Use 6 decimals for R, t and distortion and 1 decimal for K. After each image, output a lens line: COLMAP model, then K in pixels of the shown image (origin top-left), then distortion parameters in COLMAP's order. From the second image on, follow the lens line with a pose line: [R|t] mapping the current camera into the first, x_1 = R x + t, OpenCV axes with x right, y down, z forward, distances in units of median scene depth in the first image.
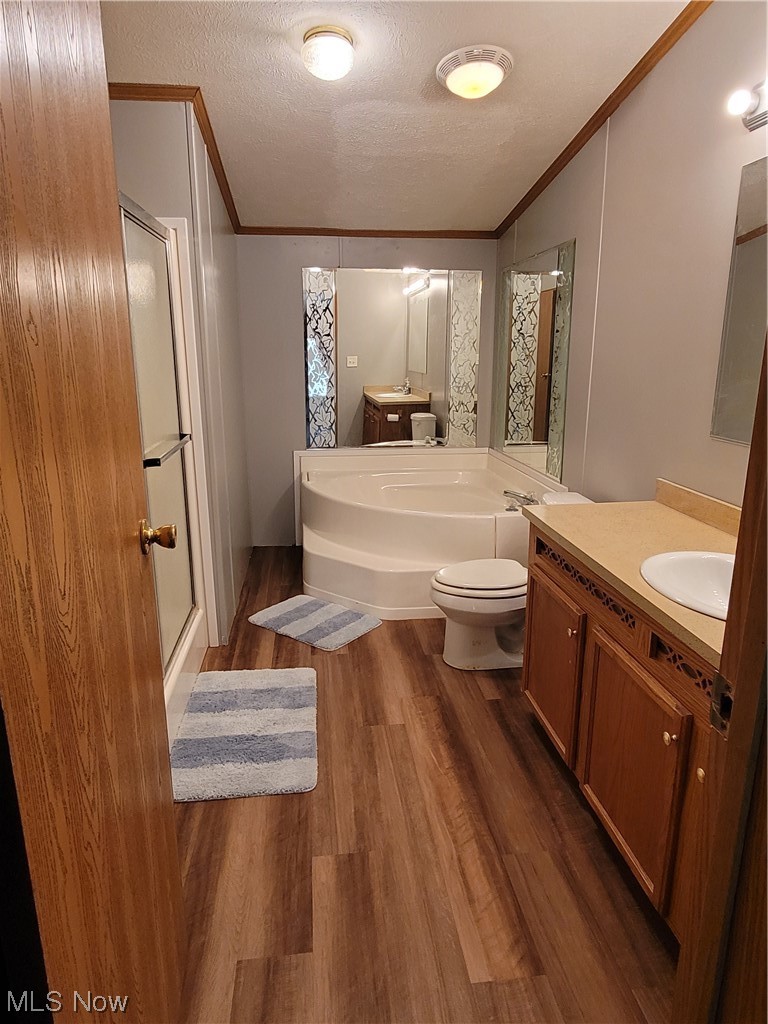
lens RADIAL K [[628.3, 0, 385.2], [0, 628.3, 506.1], [0, 0, 1]] dist [-0.015590, 0.003744]
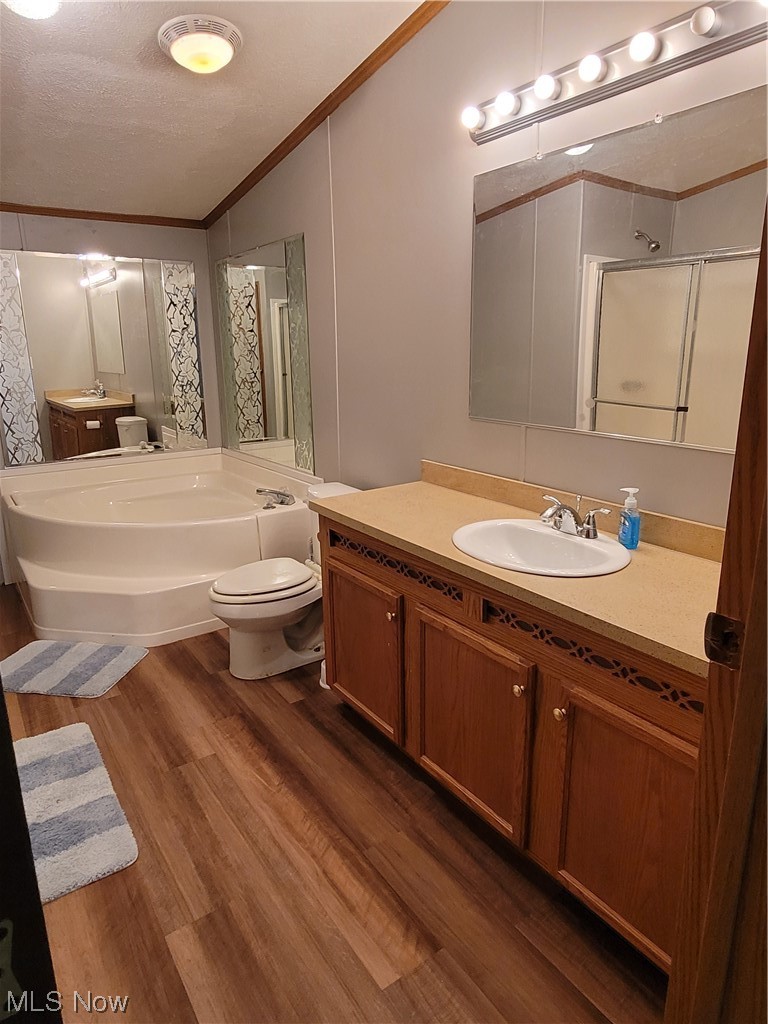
lens RADIAL K [[628.3, 0, 385.2], [0, 628.3, 506.1], [0, 0, 1]] dist [-0.015590, 0.003744]
pose [[0.880808, -0.127253, 0.456052, -0.127998], [0.125703, 0.991489, 0.033878, -0.010158], [-0.456482, 0.027487, 0.889308, 0.069061]]
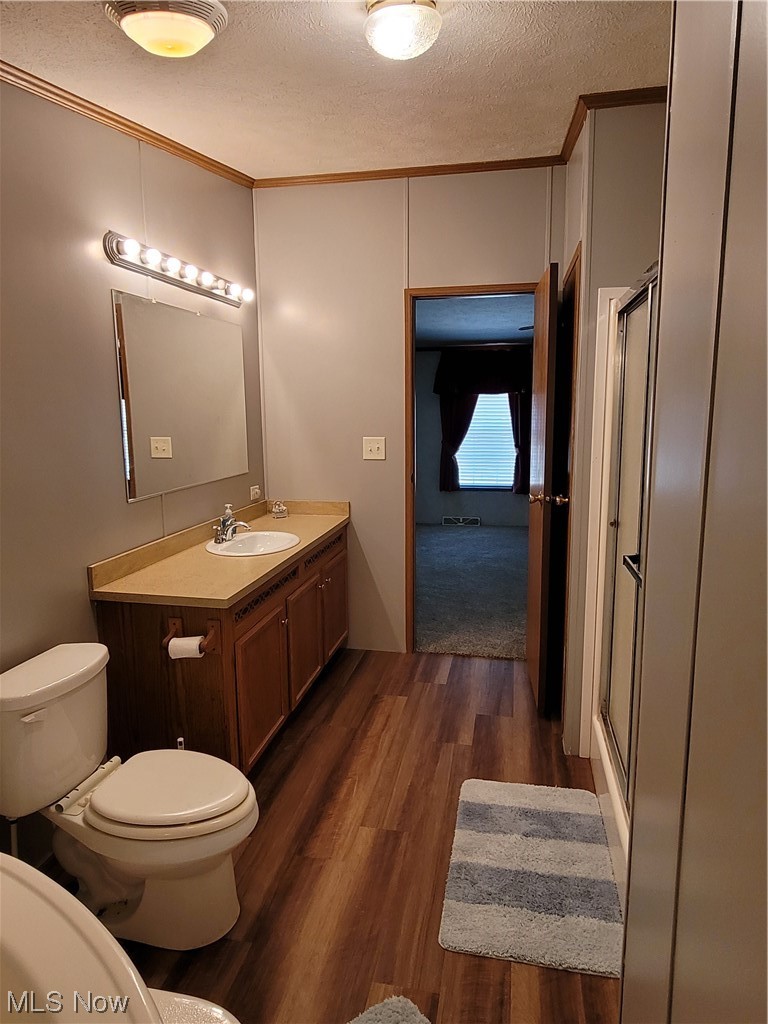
lens RADIAL K [[628.3, 0, 385.2], [0, 628.3, 506.1], [0, 0, 1]] dist [-0.015590, 0.003744]
pose [[-0.949760, -0.041825, 0.310171, -0.287898], [0.084714, 0.919684, 0.383413, -0.467736], [-0.301295, 0.390427, -0.869936, 1.699255]]
